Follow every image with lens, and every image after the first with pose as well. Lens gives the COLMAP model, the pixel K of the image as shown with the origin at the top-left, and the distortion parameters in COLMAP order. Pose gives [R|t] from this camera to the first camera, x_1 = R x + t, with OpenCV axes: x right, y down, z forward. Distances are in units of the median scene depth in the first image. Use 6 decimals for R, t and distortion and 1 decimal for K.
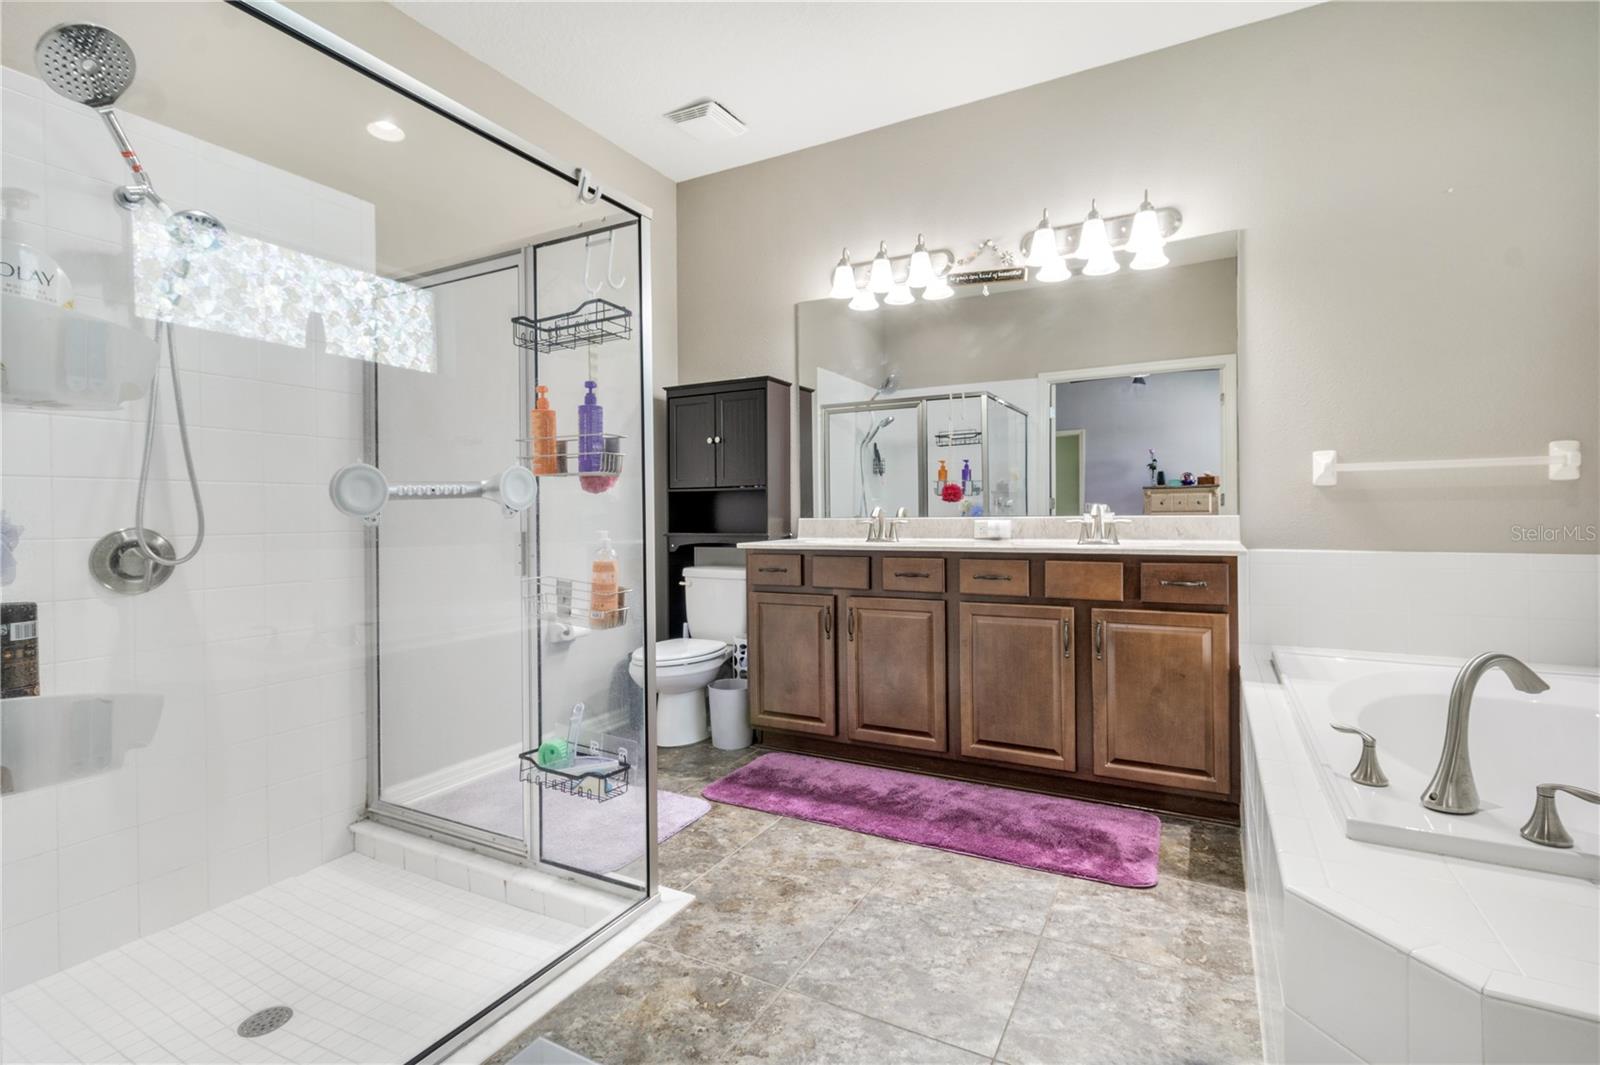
lens RADIAL K [[756.8, 0, 792.4], [0, 756.8, 490.6], [0, 0, 1]] dist [0.000317, -0.000213]
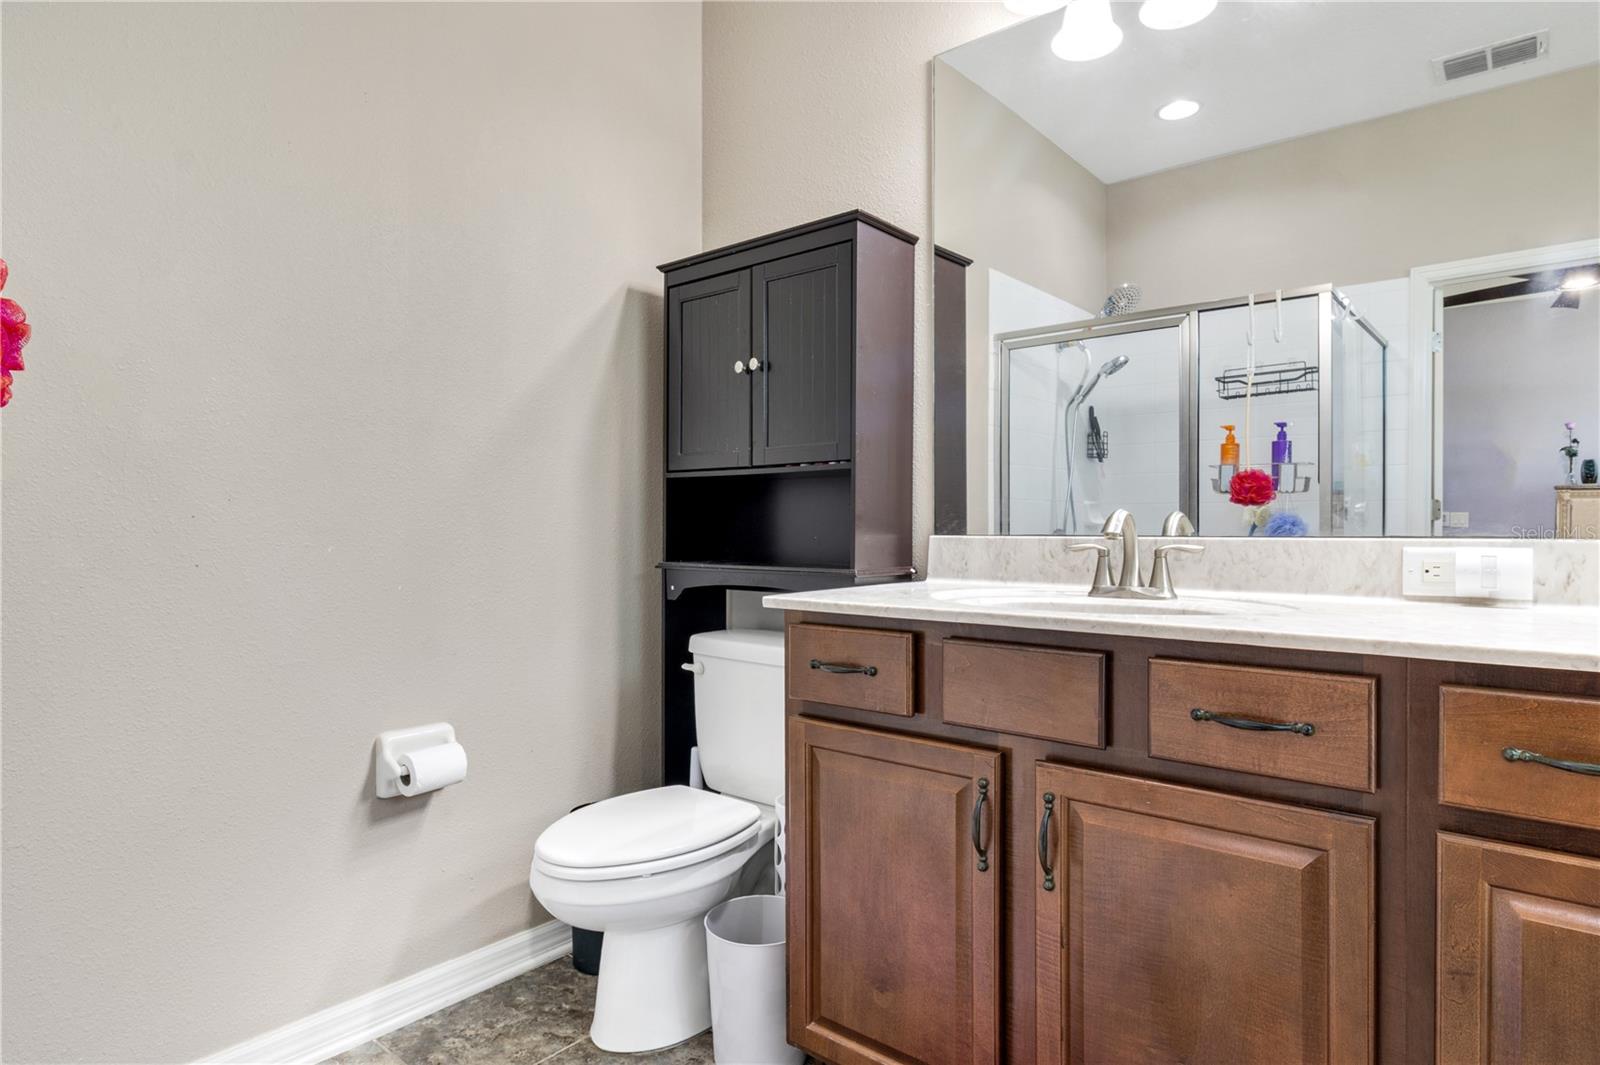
lens RADIAL K [[889.8, 0, 802.8], [0, 889.8, 528.0], [0, 0, 1]] dist [-0.000518, -0.000035]
pose [[0.982236, 0.008338, -0.187466, 0.033405], [-0.002133, 0.999444, 0.033273, 0.014803], [0.187640, -0.032282, 0.981707, 0.464157]]
